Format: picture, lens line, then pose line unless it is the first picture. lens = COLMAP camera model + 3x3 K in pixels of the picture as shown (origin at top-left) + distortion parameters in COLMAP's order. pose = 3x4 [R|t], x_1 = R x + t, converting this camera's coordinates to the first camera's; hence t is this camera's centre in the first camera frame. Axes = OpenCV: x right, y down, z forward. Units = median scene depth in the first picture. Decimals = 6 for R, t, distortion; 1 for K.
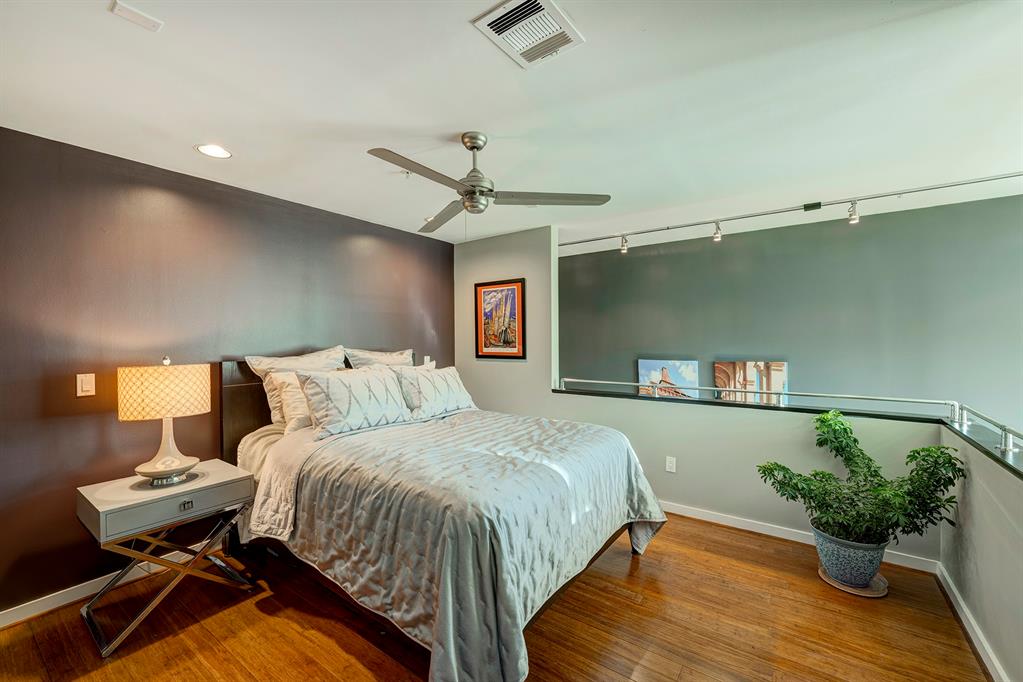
lens RADIAL K [[421.7, 0, 511.5], [0, 421.7, 341.0], [0, 0, 1]] dist [-0.002171, -0.000119]
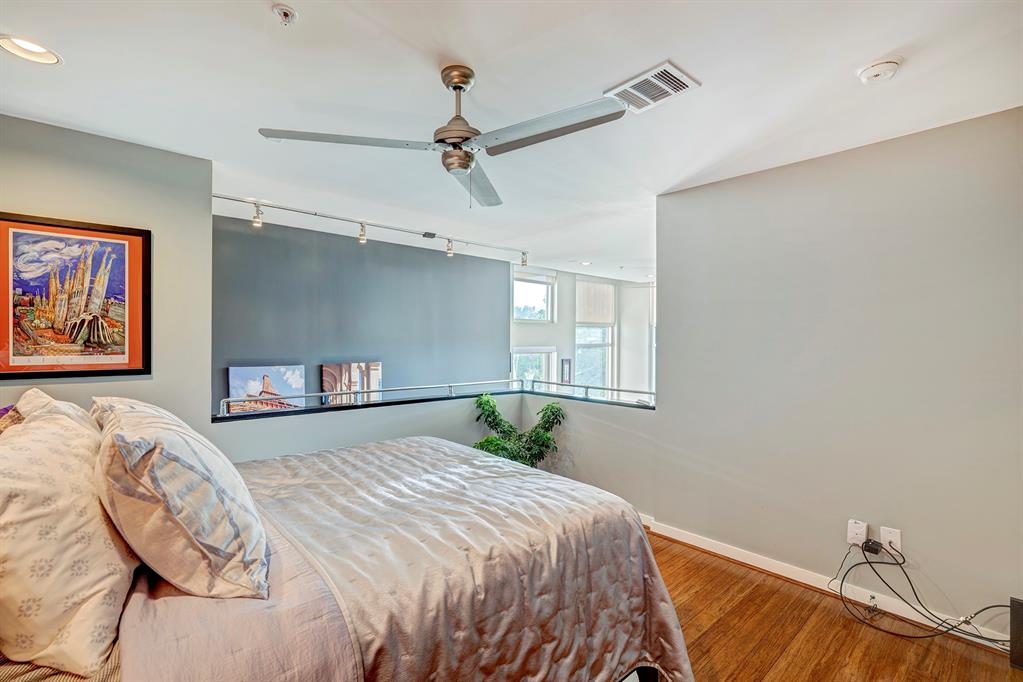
lens RADIAL K [[464.8, 0, 511.5], [0, 464.8, 341.0], [0, 0, 1]] dist [-0.002675, -0.000166]
pose [[0.208548, 0.007953, 0.977980, -0.462933], [-0.002275, 0.999968, -0.007647, 0.002374], [-0.978009, -0.000630, 0.208560, 0.382124]]
